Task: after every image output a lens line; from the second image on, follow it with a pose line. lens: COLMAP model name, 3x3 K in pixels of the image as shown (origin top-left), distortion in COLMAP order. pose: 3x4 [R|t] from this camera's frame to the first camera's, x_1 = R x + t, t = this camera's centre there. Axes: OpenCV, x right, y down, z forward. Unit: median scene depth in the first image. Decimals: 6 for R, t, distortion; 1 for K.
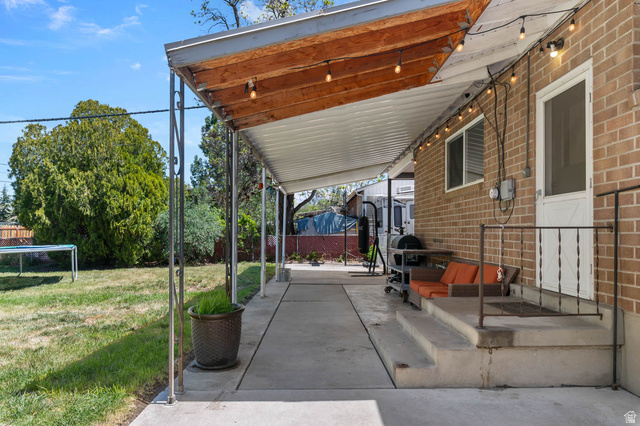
lens RADIAL K [[409.6, 0, 320.3], [0, 409.6, 222.0], [0, 0, 1]] dist [-0.003187, -0.001085]
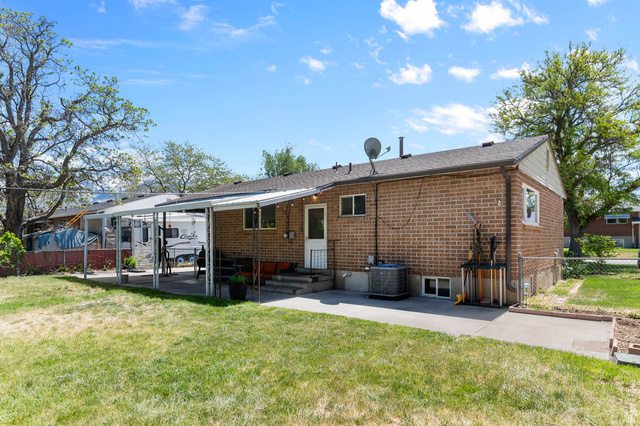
lens RADIAL K [[370.0, 0, 320.0], [0, 370.0, 213.0], [0, 0, 1]] dist [-0.000927, -0.000226]
pose [[0.631607, 0.052585, 0.773503, -1.787713], [-0.015749, 0.998361, -0.055012, -0.117989], [-0.775128, 0.022564, 0.631401, -0.974610]]
